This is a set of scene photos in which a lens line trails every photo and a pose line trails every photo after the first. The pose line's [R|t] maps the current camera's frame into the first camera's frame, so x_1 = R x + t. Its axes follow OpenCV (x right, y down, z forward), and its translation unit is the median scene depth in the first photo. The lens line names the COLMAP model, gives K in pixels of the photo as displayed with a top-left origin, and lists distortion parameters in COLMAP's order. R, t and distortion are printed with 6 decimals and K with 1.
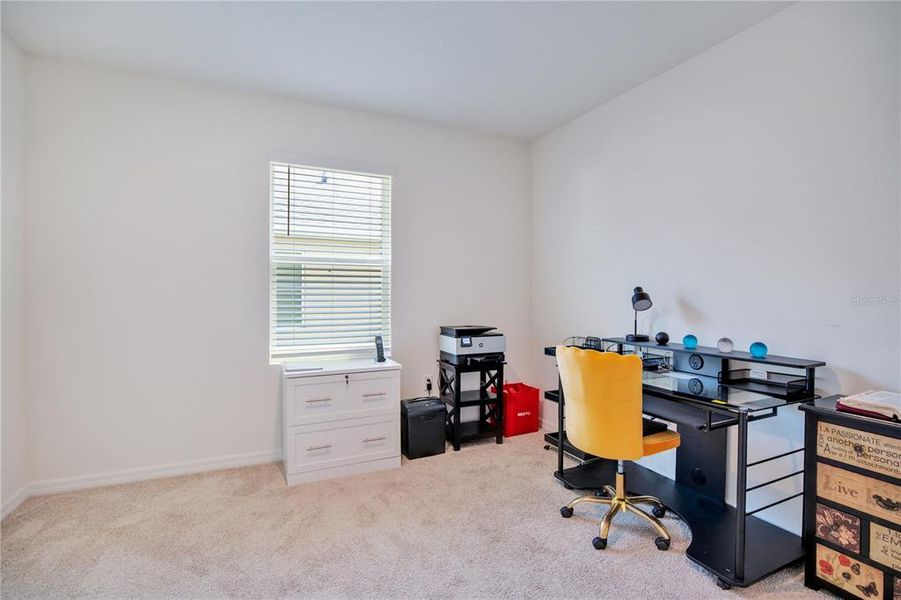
lens RADIAL K [[425.6, 0, 449.8], [0, 425.6, 296.0], [0, 0, 1]] dist [-0.025058, 0.004084]
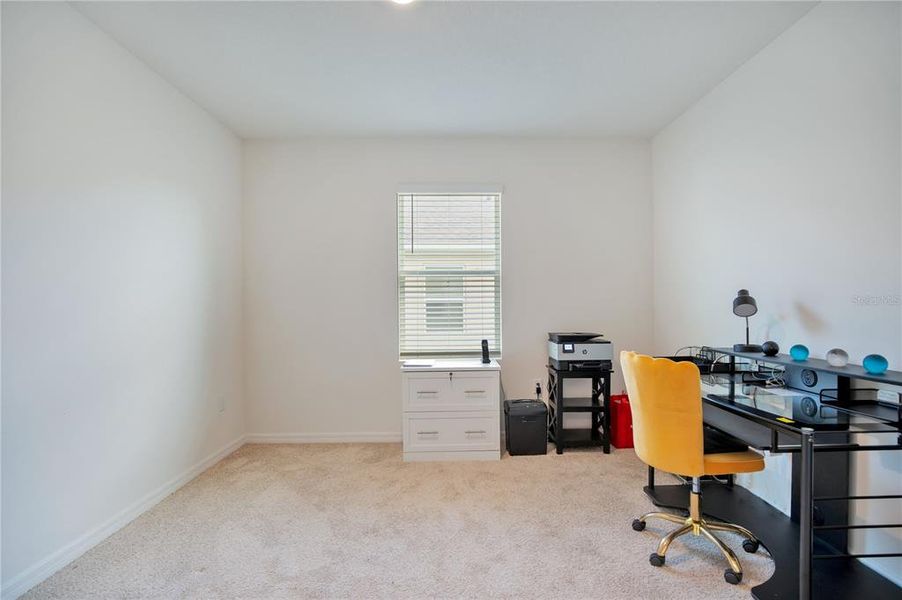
lens RADIAL K [[426.0, 0, 459.4], [0, 426.0, 304.3], [0, 0, 1]] dist [-0.025058, 0.004084]
pose [[0.910588, -0.008746, -0.413223, 0.271558], [0.006465, 0.999955, -0.006919, 0.011015], [0.413265, 0.003628, 0.910604, -0.039874]]
